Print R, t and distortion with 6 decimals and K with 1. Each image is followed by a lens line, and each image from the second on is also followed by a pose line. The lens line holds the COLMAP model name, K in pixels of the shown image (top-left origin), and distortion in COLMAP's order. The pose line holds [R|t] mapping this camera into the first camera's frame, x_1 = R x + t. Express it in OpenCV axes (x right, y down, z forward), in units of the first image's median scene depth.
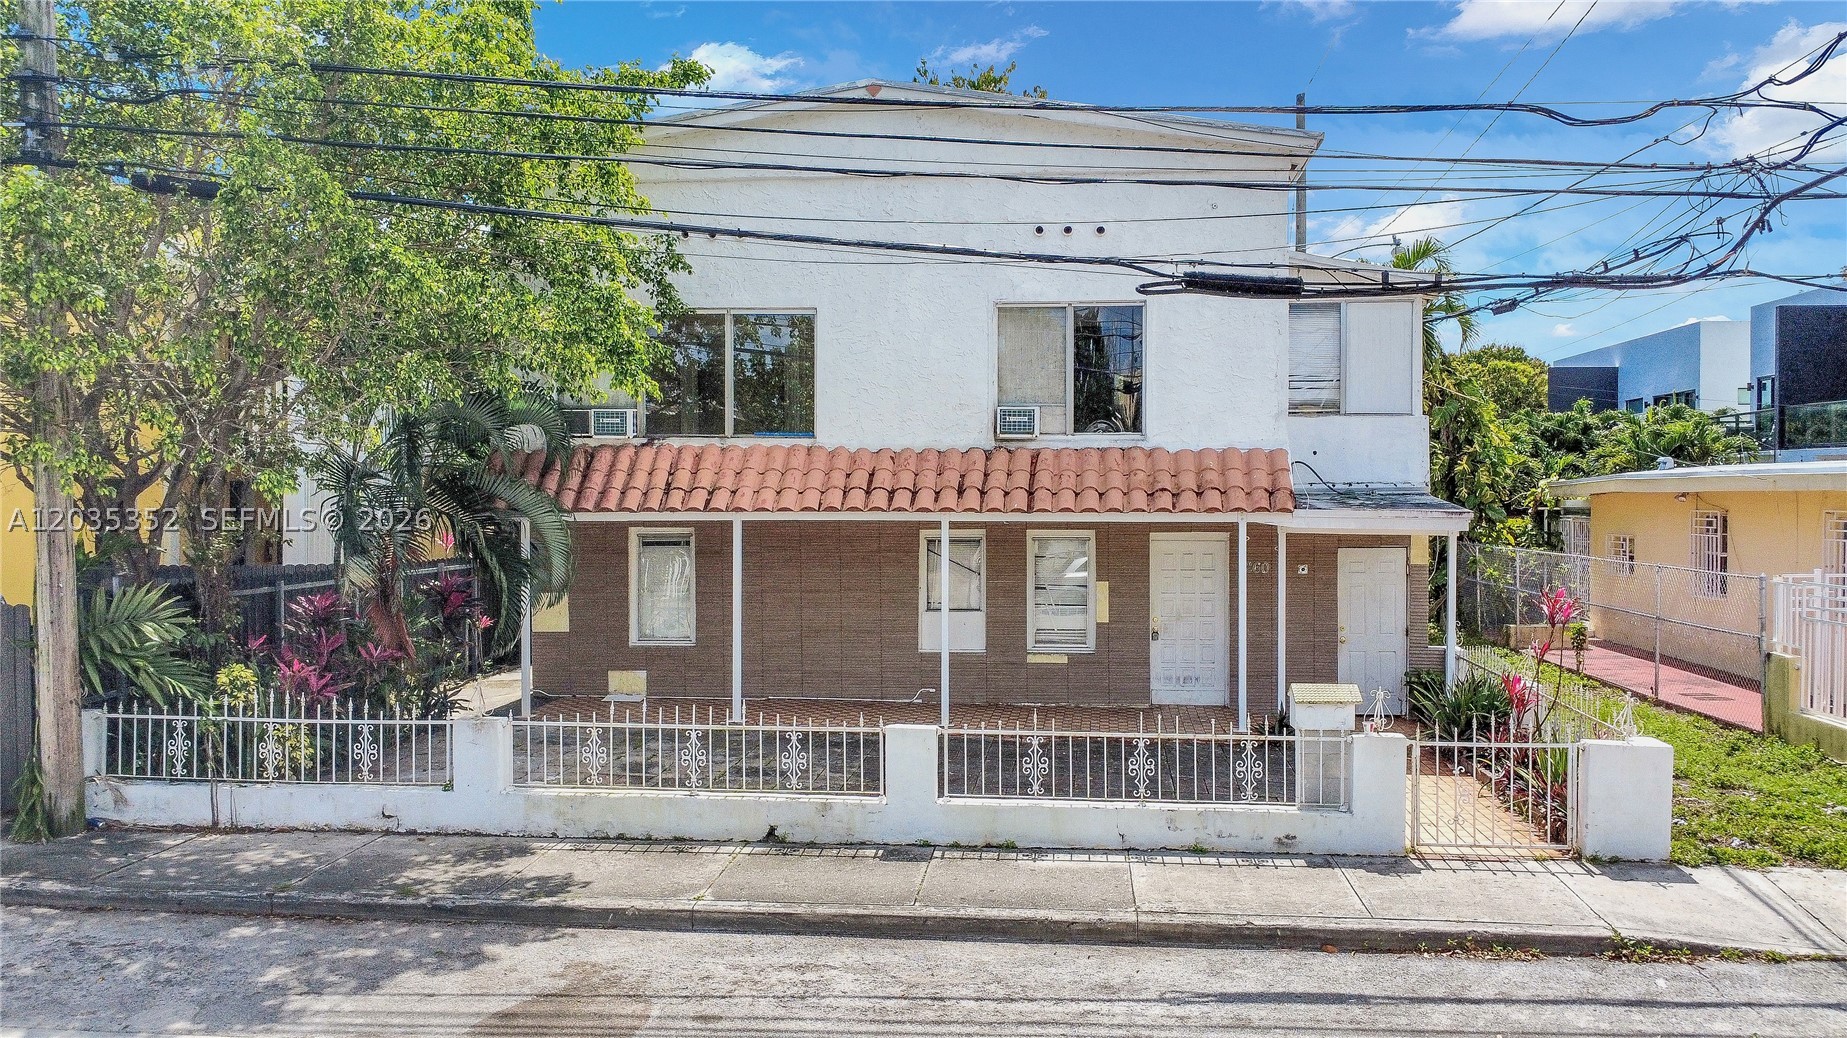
lens RADIAL K [[1402.9, 0, 923.5], [0, 1402.9, 519.0], [0, 0, 1]] dist [0.002884, -0.002772]
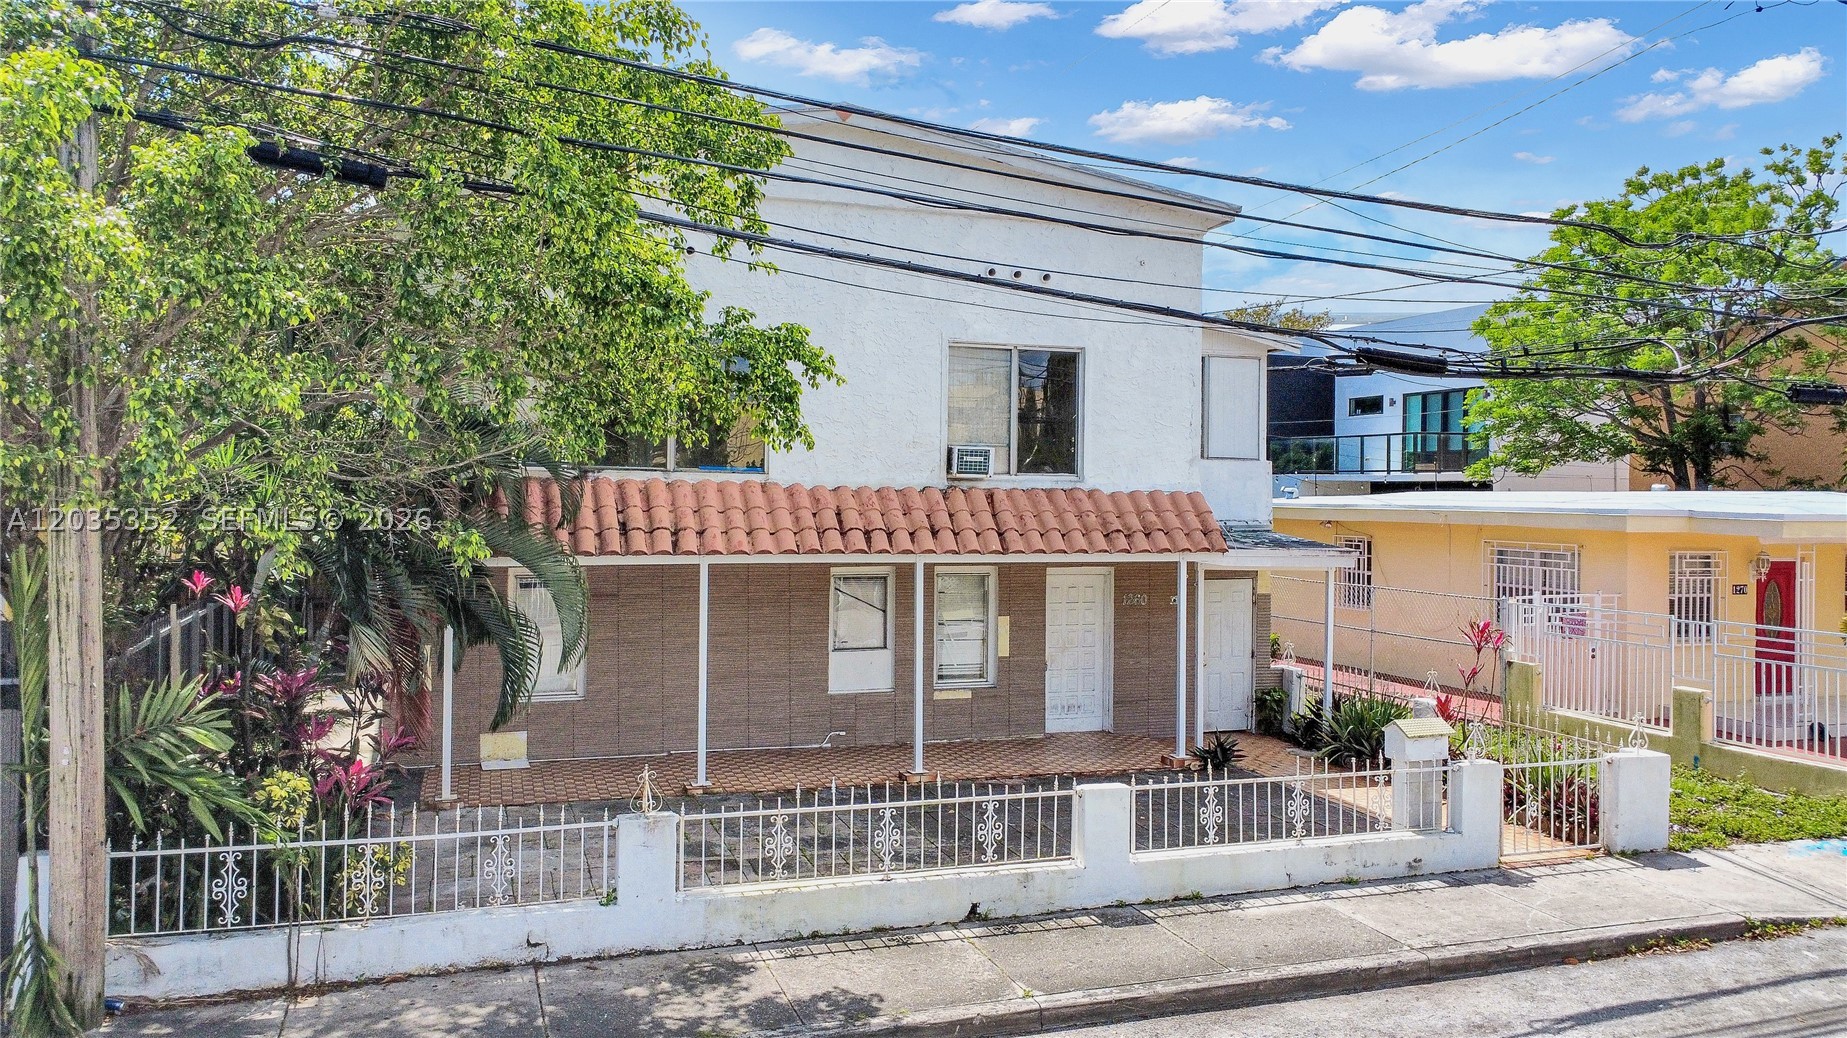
lens RADIAL K [[1394.0, 0, 924.0], [0, 1394.0, 491.9], [0, 0, 1]] dist [0.003078, -0.004149]
pose [[0.904108, 0.010194, 0.427183, -0.569000], [-0.002781, 0.999835, -0.017973, -0.043518], [-0.427296, 0.015061, 0.903986, 0.169145]]
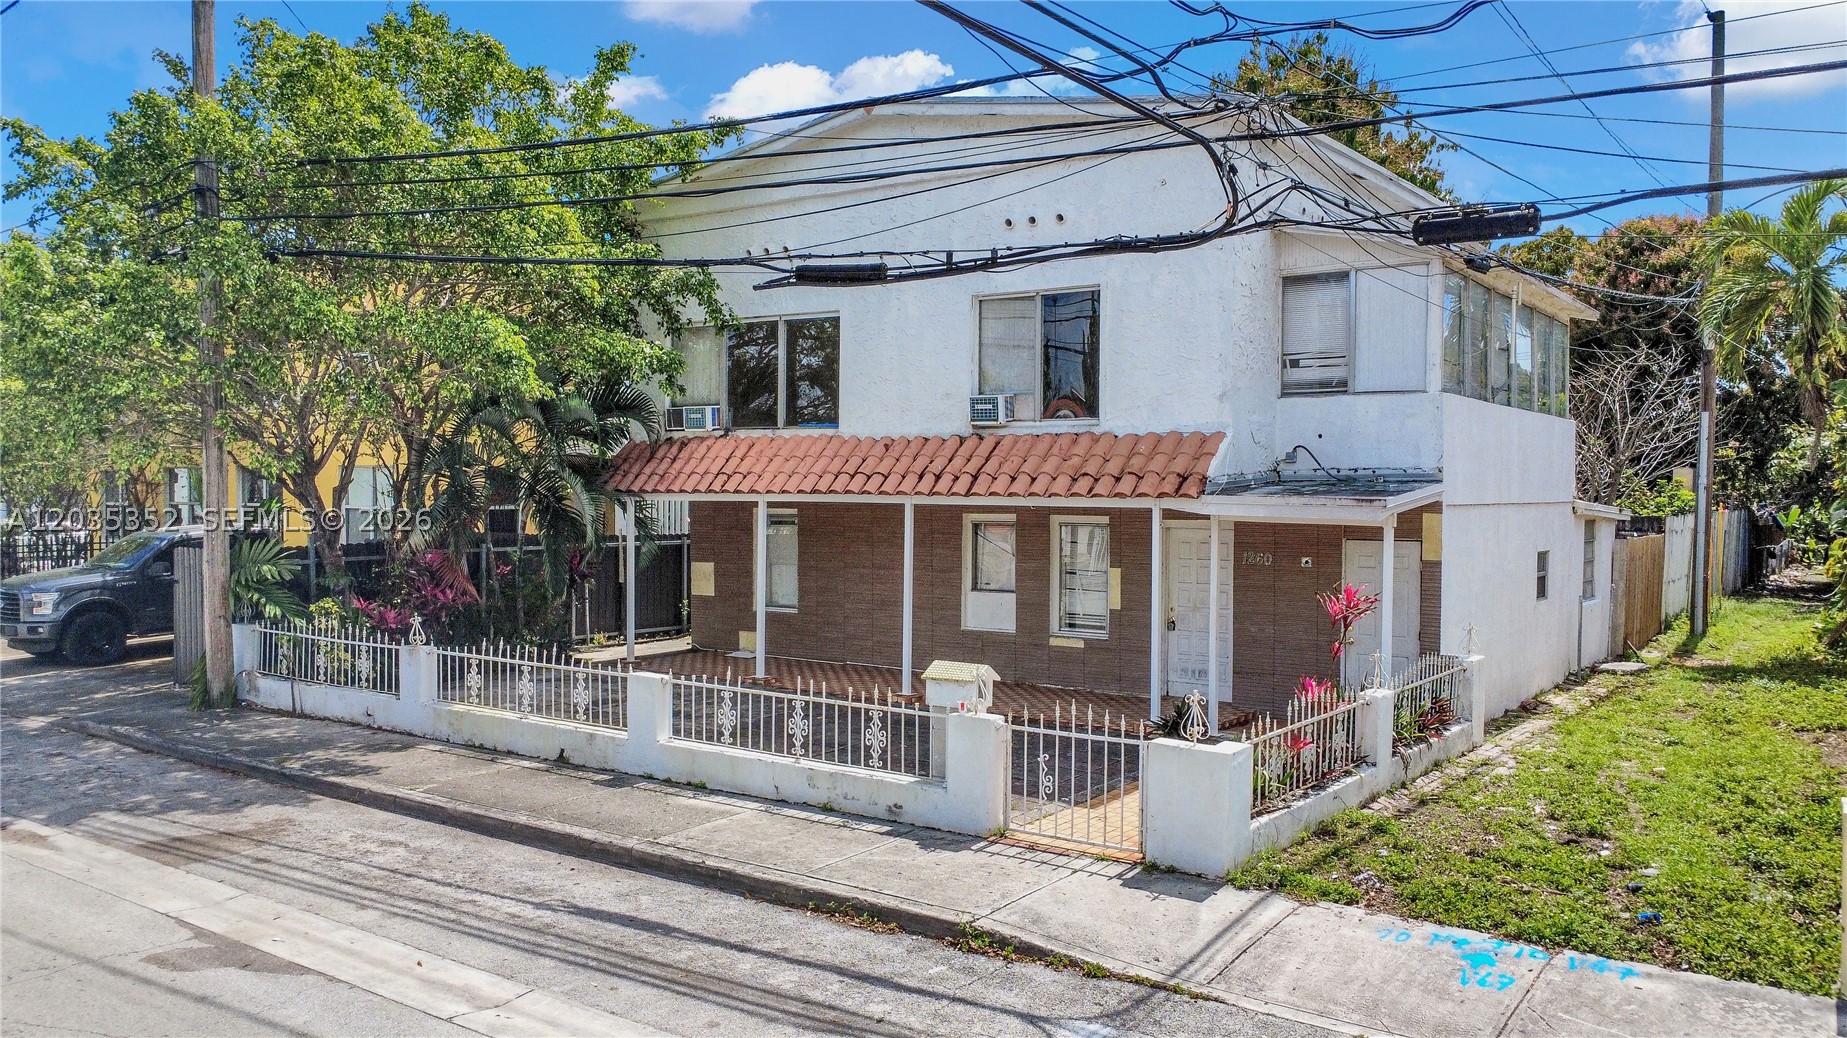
lens RADIAL K [[1384.0, 0, 923.5], [0, 1384.0, 519.0], [0, 0, 1]] dist [0.002510, 0.000959]
pose [[0.866978, 0.016889, -0.498061, 0.788209], [-0.015971, 0.999854, 0.006105, 0.009315], [0.498091, 0.002662, 0.867121, 0.127772]]
